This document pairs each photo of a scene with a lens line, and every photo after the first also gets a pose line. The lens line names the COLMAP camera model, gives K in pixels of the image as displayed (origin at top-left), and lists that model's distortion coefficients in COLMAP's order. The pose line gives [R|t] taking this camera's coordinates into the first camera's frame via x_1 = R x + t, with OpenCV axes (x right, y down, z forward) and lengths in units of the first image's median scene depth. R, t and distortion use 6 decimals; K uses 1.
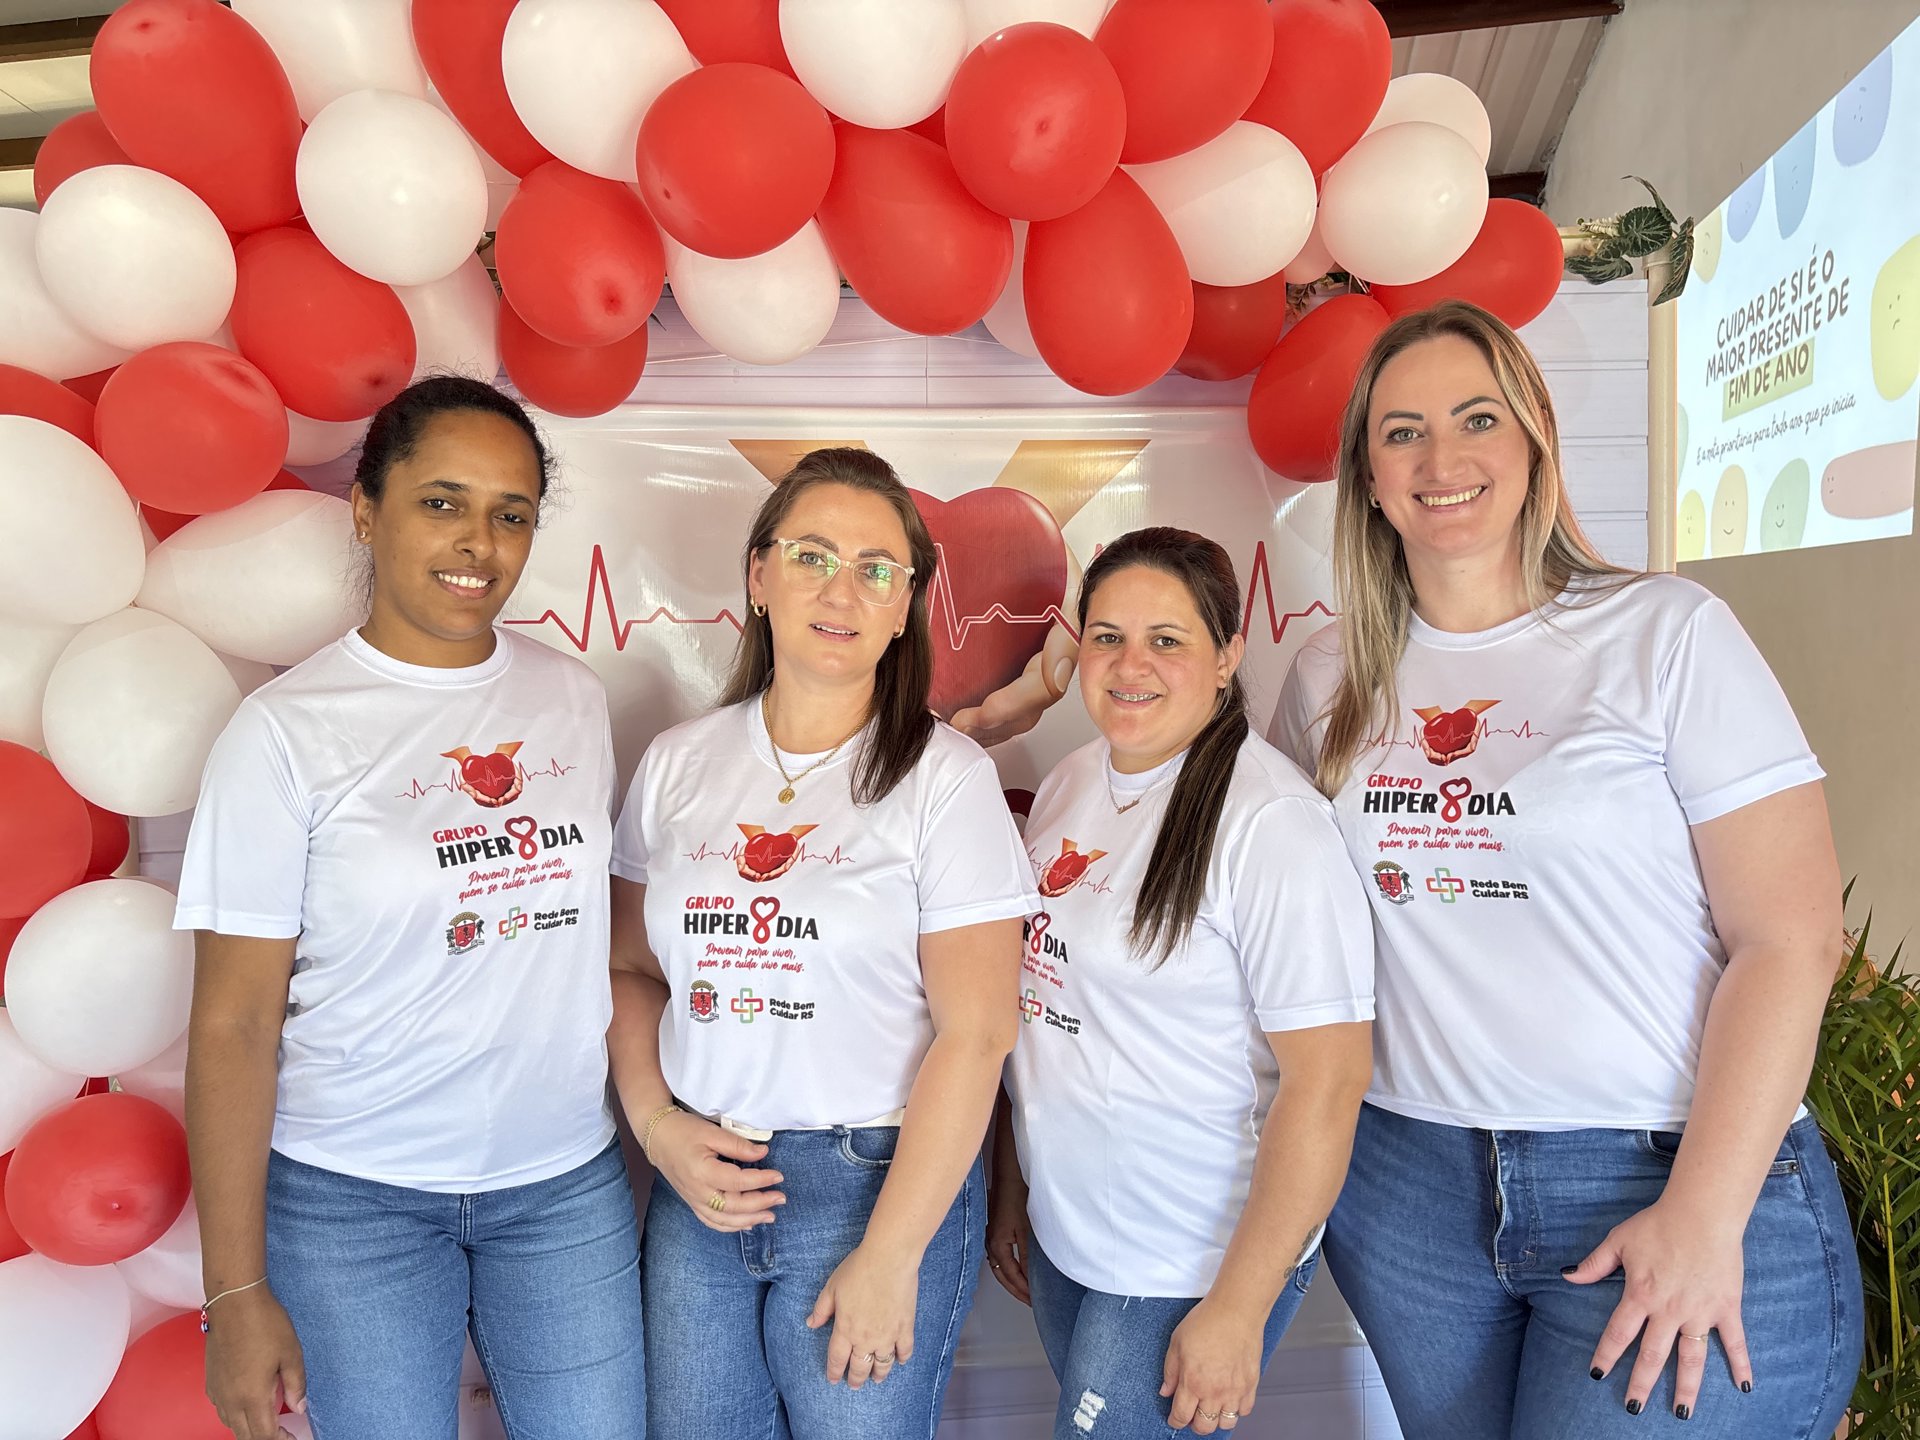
lens RADIAL K [[1488.3, 0, 985.3], [0, 1488.3, 735.2], [0, 0, 1]] dist [0.015999, -0.009053]
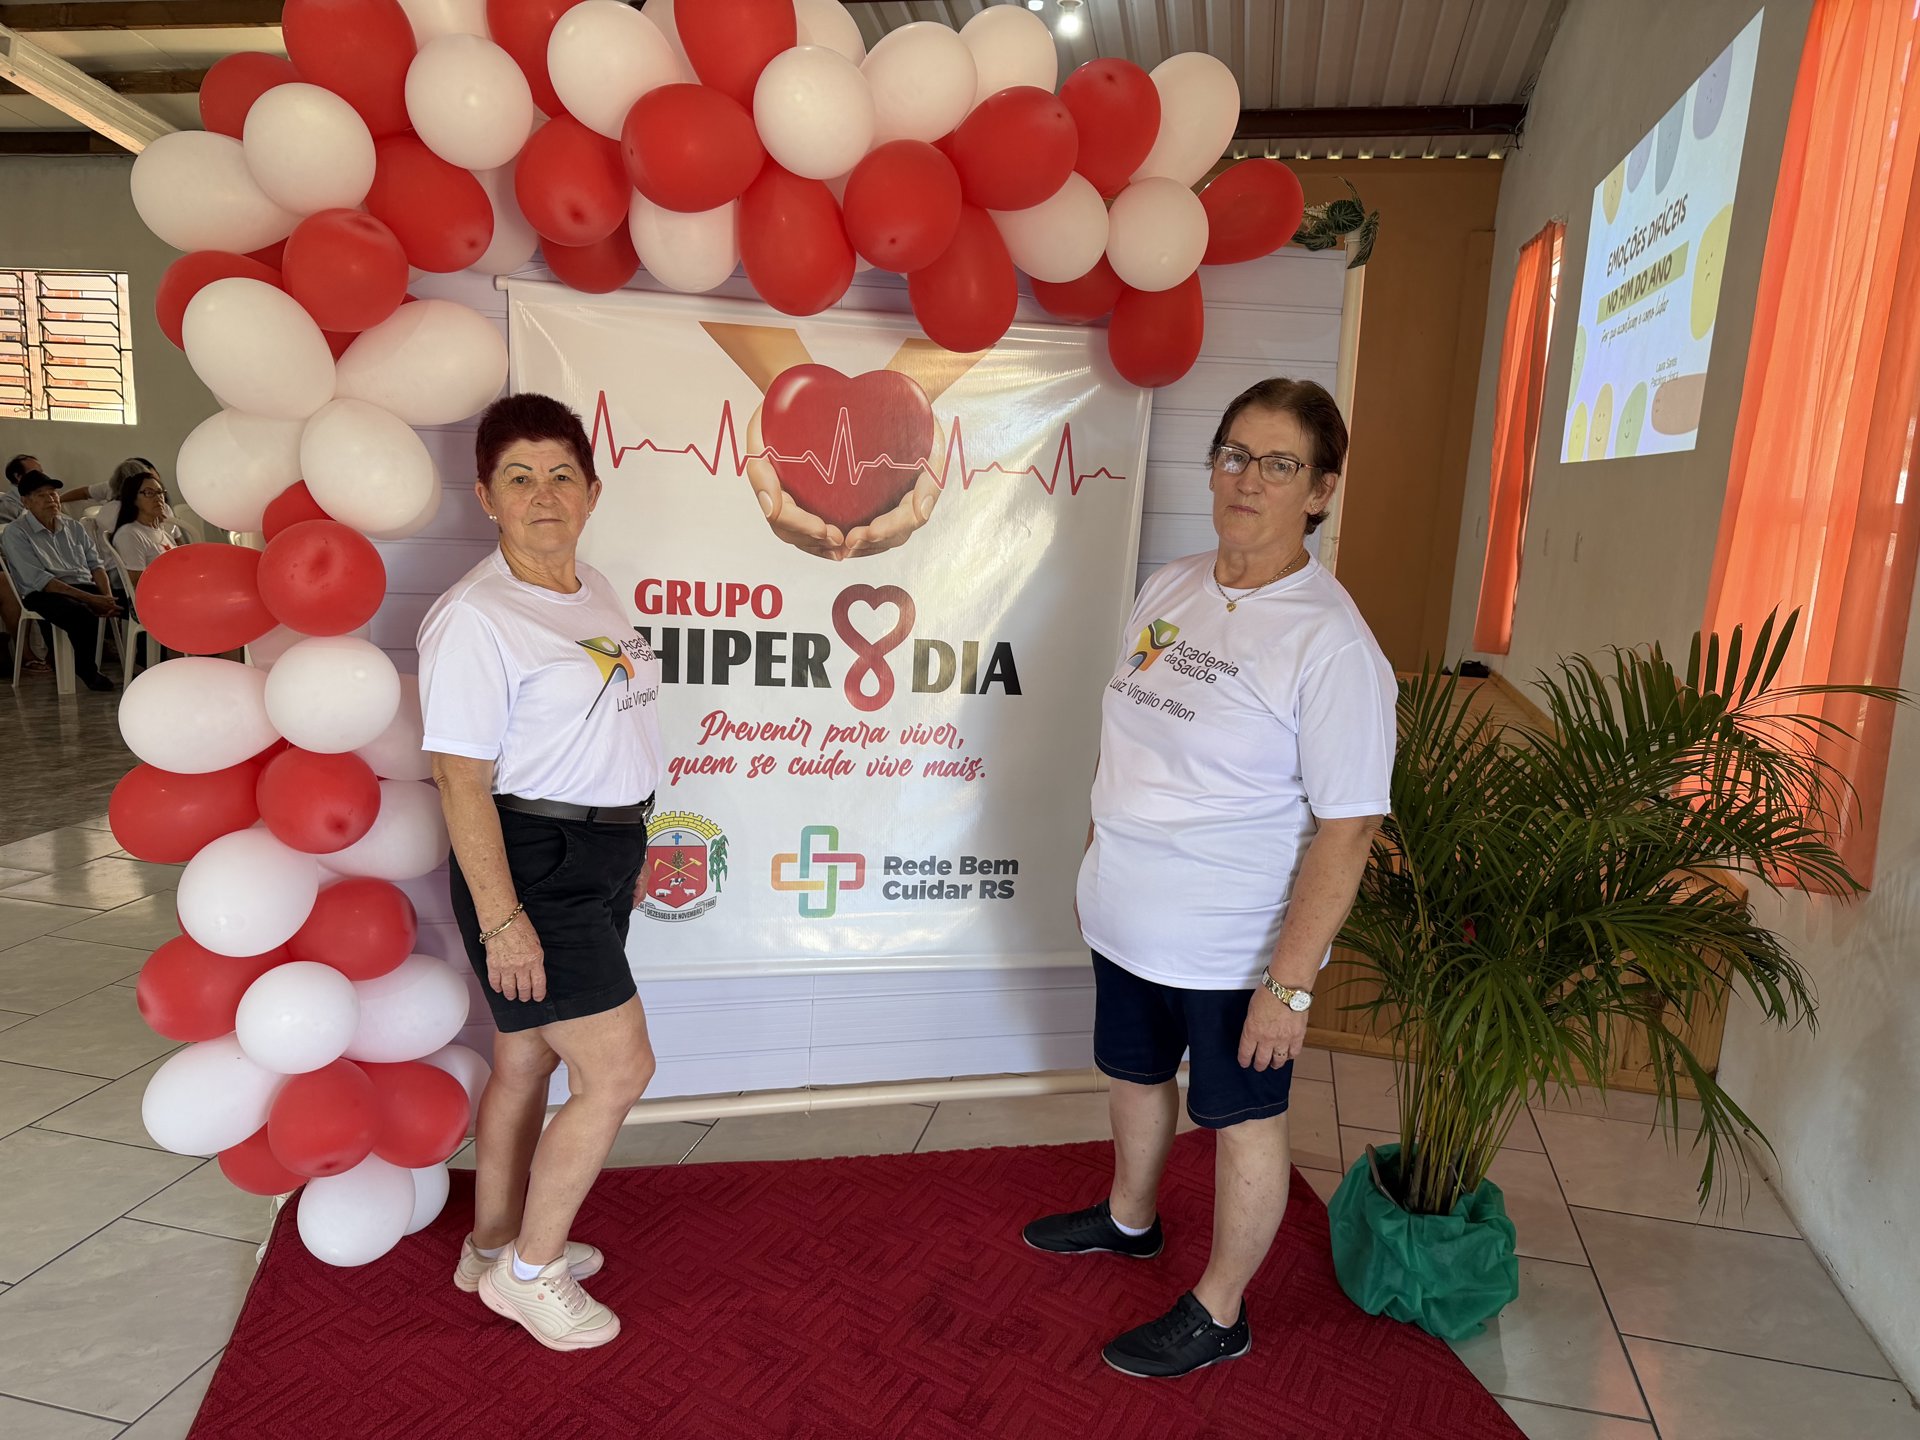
lens RADIAL K [[1375.2, 0, 971.0], [0, 1375.2, 722.7], [0, 0, 1]] dist [0.037606, -0.043389]
pose [[0.996317, 0.075037, -0.041485, 0.073695], [-0.070790, 0.992883, 0.095766, 0.021271], [0.048376, -0.092477, 0.994539, -0.176949]]
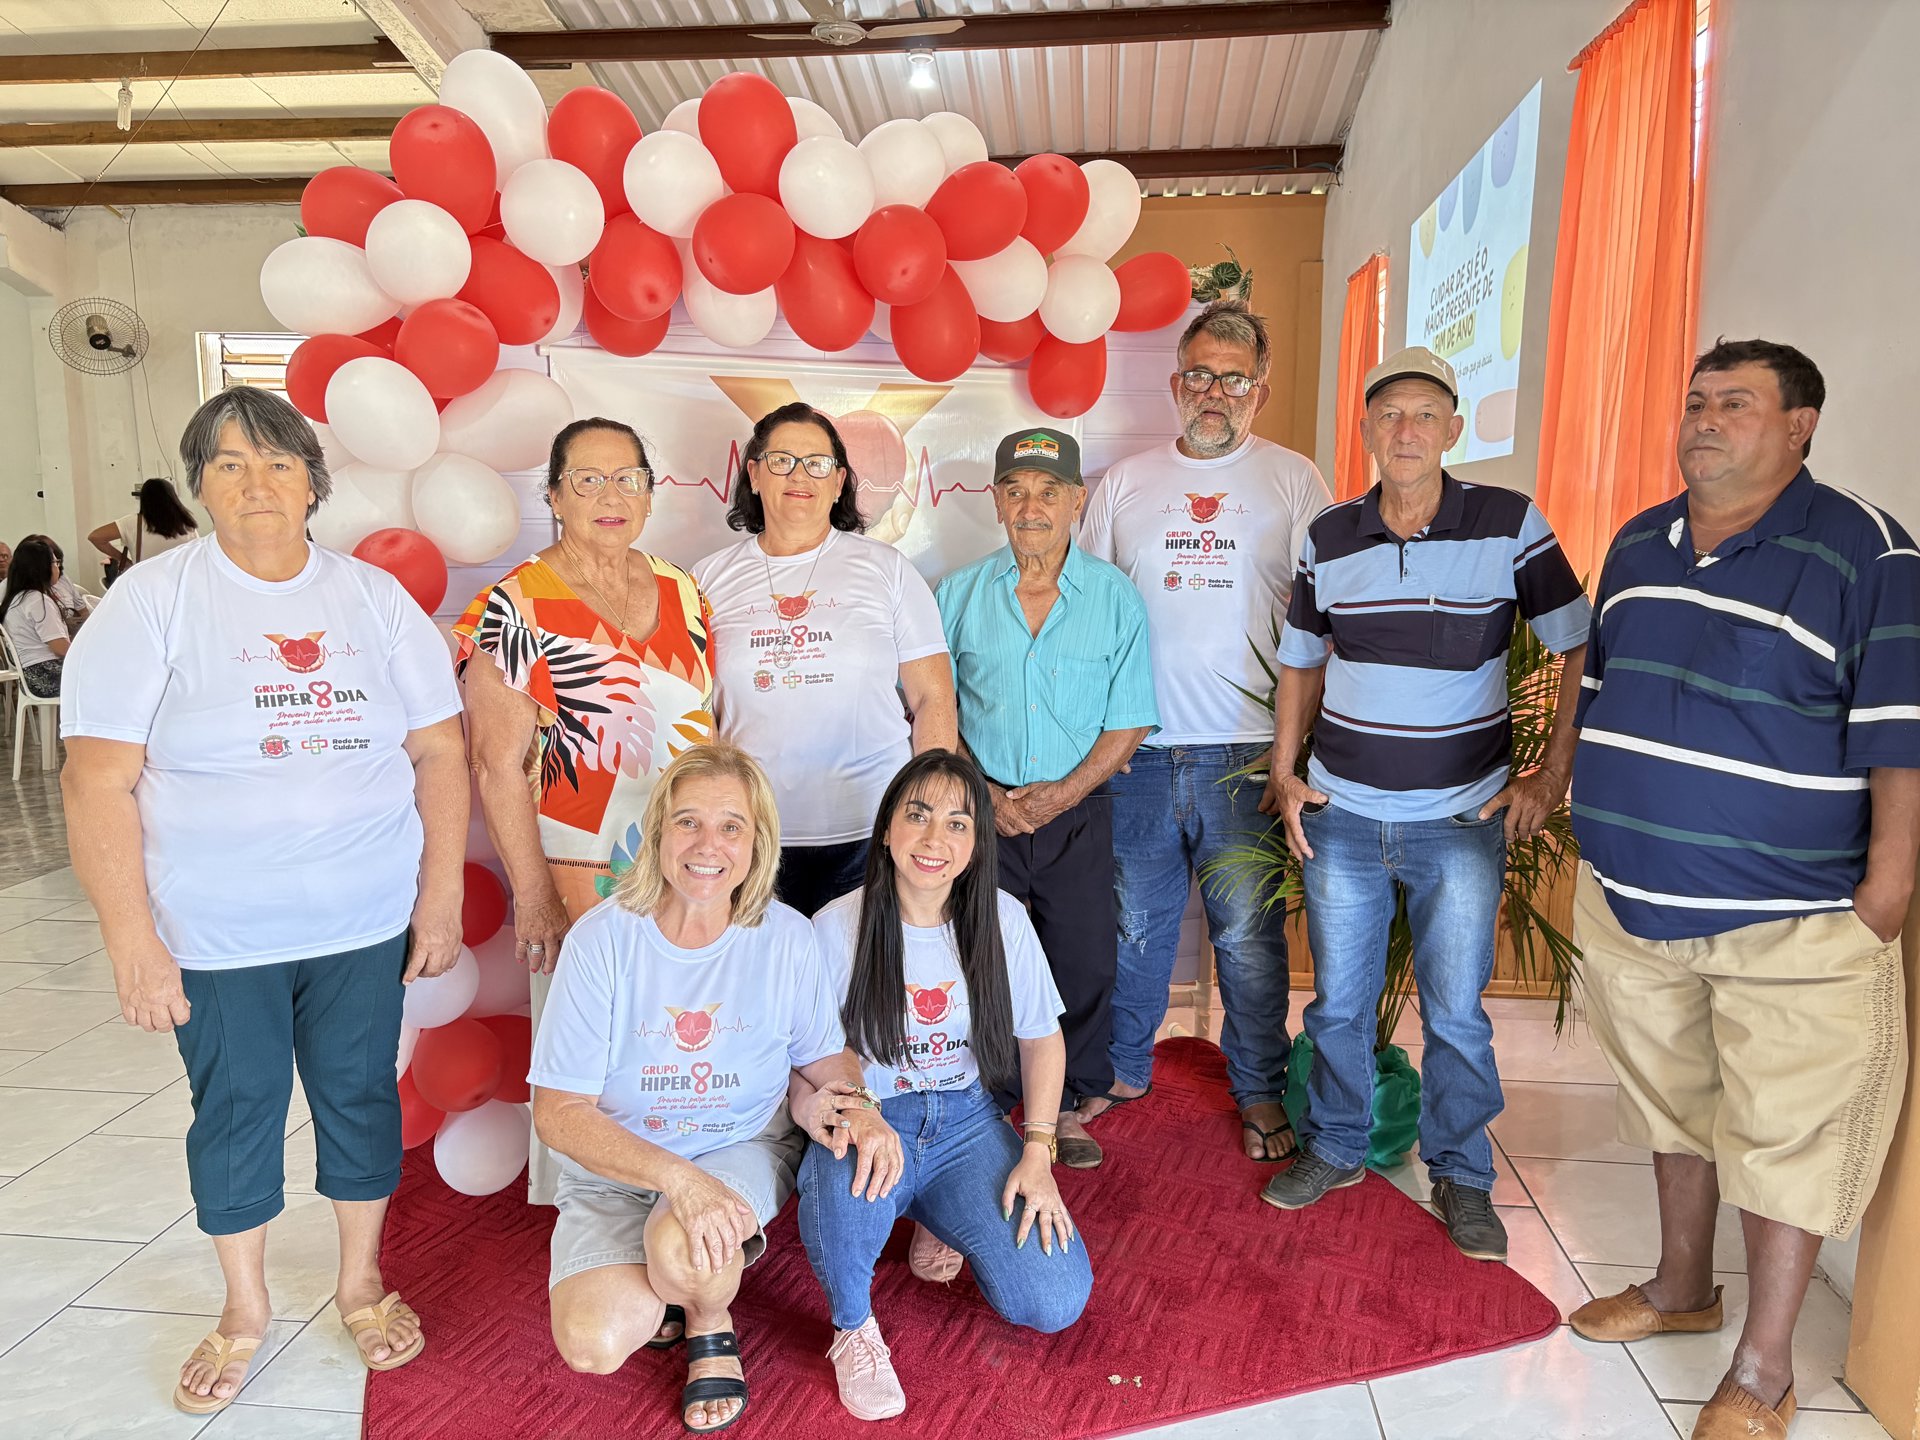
lens RADIAL K [[1473.8, 0, 974.3], [0, 1473.8, 715.1], [0, 0, 1]] dist [0.068403, -0.076755]
pose [[0.997253, 0.014016, 0.072738, -0.002731], [-0.017531, 0.998698, 0.047907, 0.051669], [-0.071971, -0.049051, 0.996200, -0.365553]]
